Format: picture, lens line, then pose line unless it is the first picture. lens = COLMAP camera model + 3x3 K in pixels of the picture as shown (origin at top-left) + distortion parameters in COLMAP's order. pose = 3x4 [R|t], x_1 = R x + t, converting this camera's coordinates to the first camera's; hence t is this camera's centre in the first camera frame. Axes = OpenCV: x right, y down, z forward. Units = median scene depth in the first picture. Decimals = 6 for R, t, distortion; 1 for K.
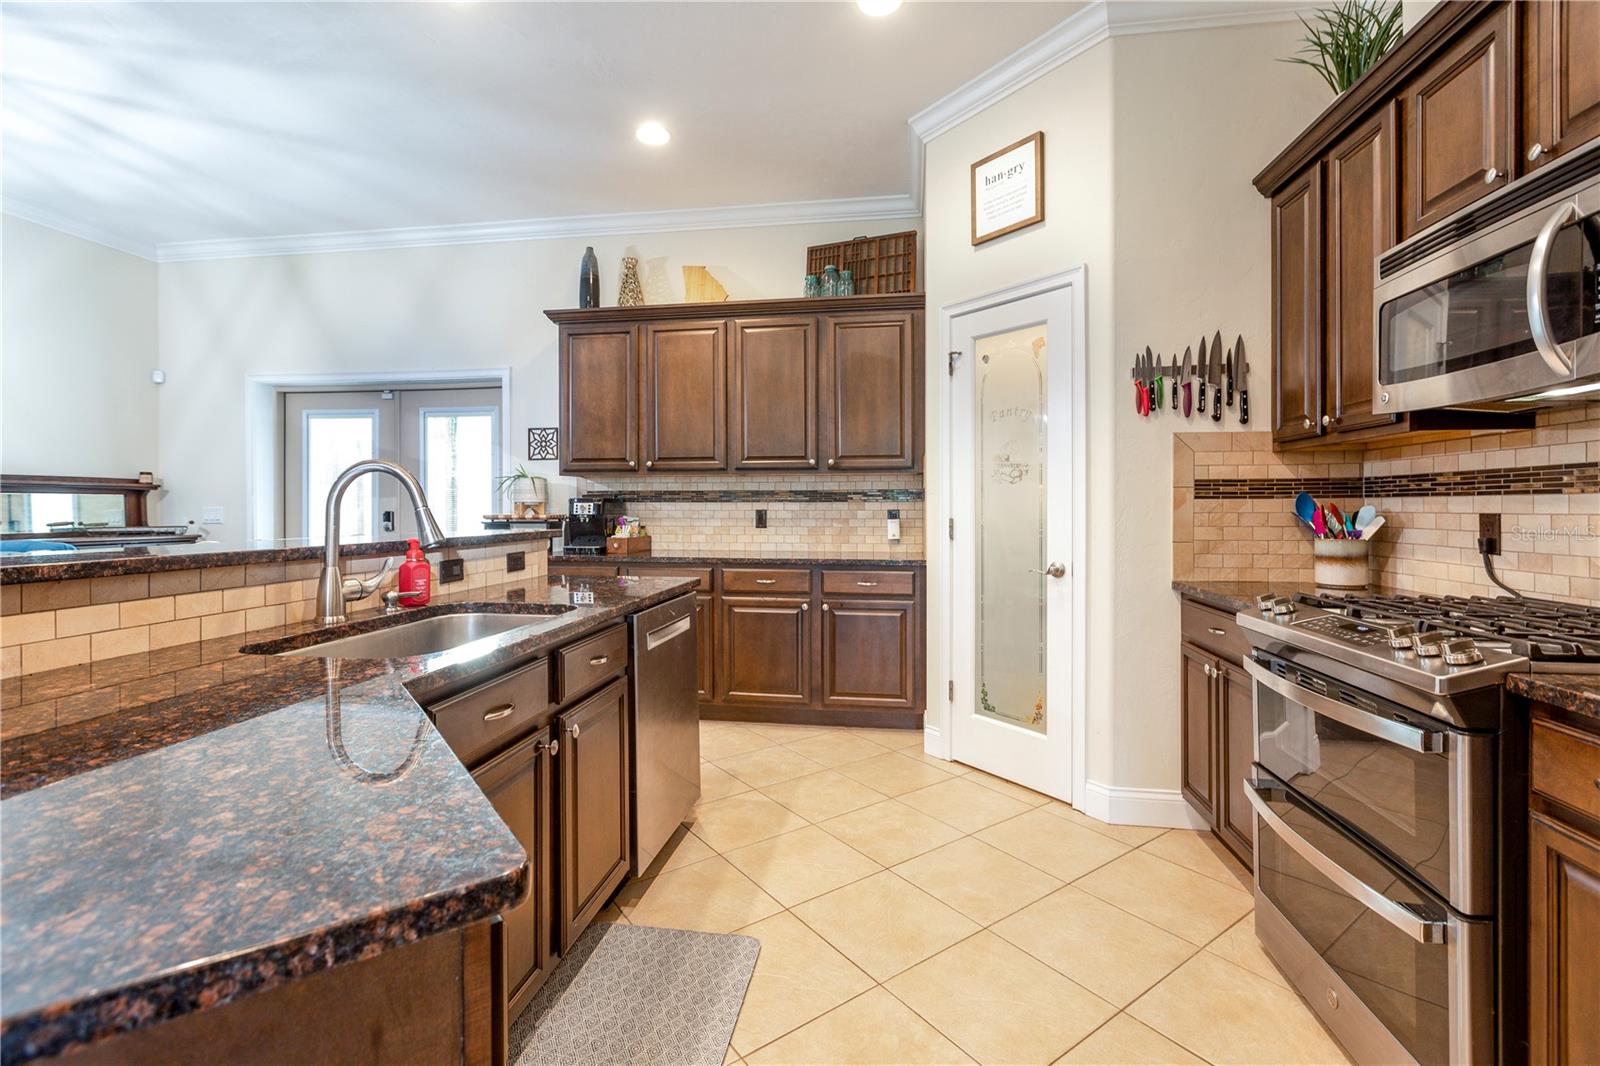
lens RADIAL K [[708.8, 0, 799.5], [0, 708.8, 507.9], [0, 0, 1]] dist [-0.001449, -0.000183]
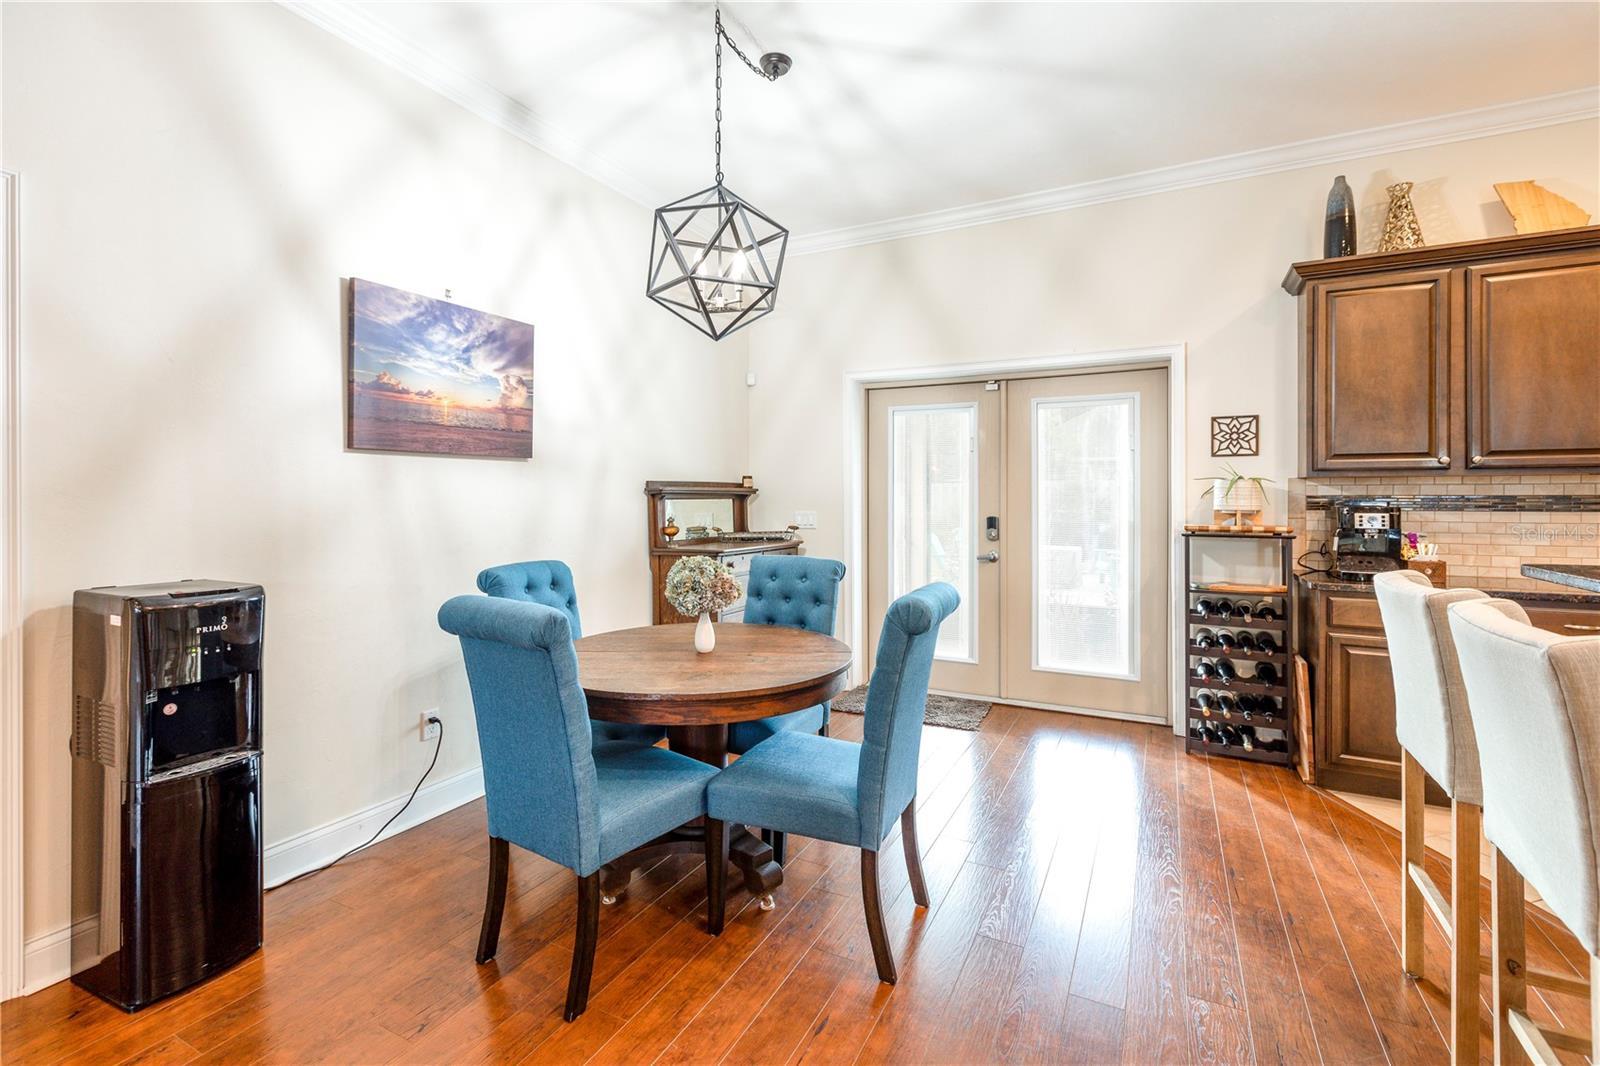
lens RADIAL K [[712.9, 0, 796.2], [0, 712.9, 500.3], [0, 0, 1]] dist [-0.000400, -0.000153]
pose [[0.948235, 0.000965, -0.317567, -0.627982], [-0.000542, 0.999999, 0.001420, -0.020823], [0.317568, -0.001175, 0.948235, 0.089302]]
